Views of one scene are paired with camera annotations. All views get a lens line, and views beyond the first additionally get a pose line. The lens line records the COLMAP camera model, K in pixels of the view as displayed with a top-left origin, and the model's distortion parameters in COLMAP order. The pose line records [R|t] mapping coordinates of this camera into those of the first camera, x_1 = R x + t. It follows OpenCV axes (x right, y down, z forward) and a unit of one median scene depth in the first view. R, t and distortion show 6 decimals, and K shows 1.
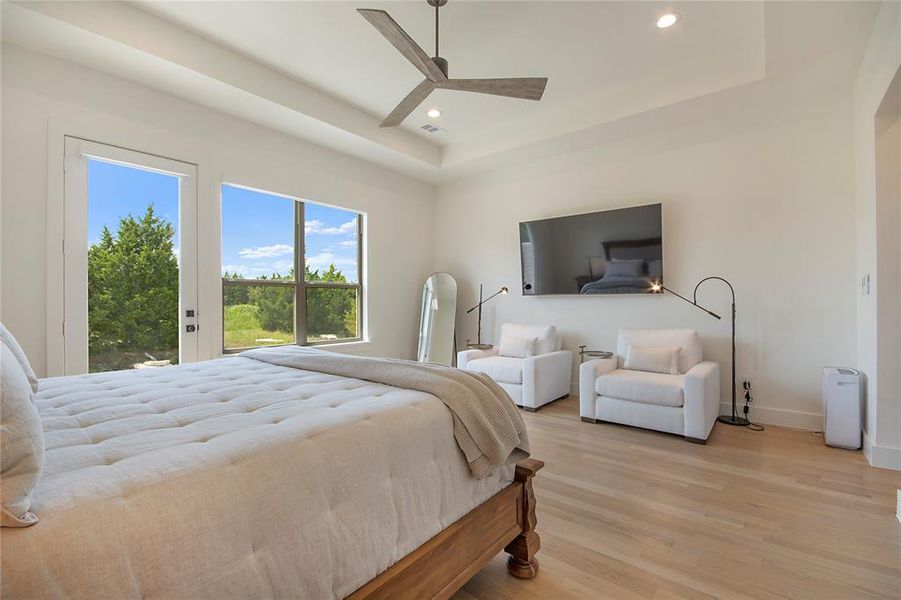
lens RADIAL K [[399.3, 0, 450.6], [0, 399.3, 302.5], [0, 0, 1]] dist [-0.006873, -0.003306]
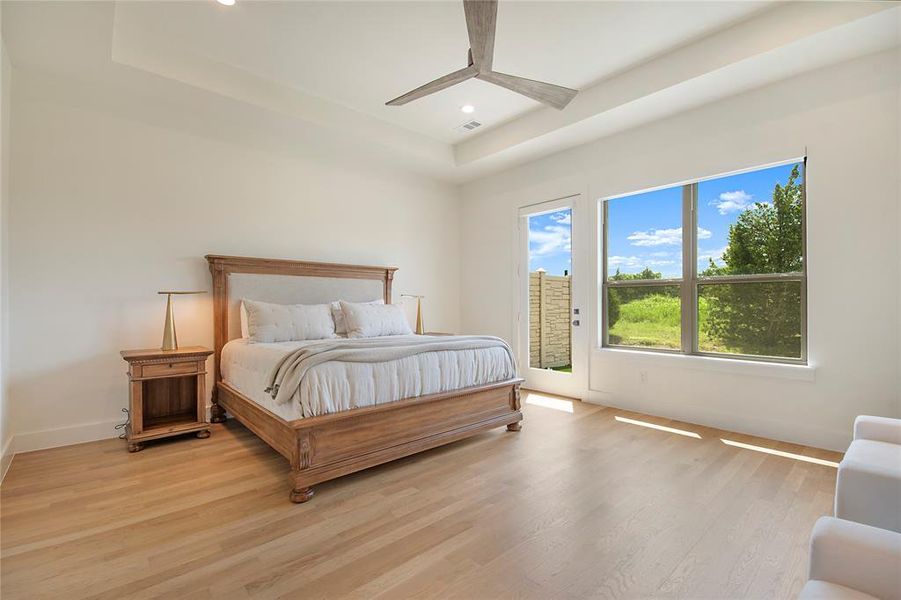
lens RADIAL K [[399.3, 0, 451.0], [0, 399.3, 304.6], [0, 0, 1]] dist [-0.006873, -0.003306]
pose [[-0.174299, 0.003013, -0.984688, 0.783384], [0.012470, 0.999922, 0.000852, 0.000957], [0.984614, -0.012130, -0.174323, 0.945670]]
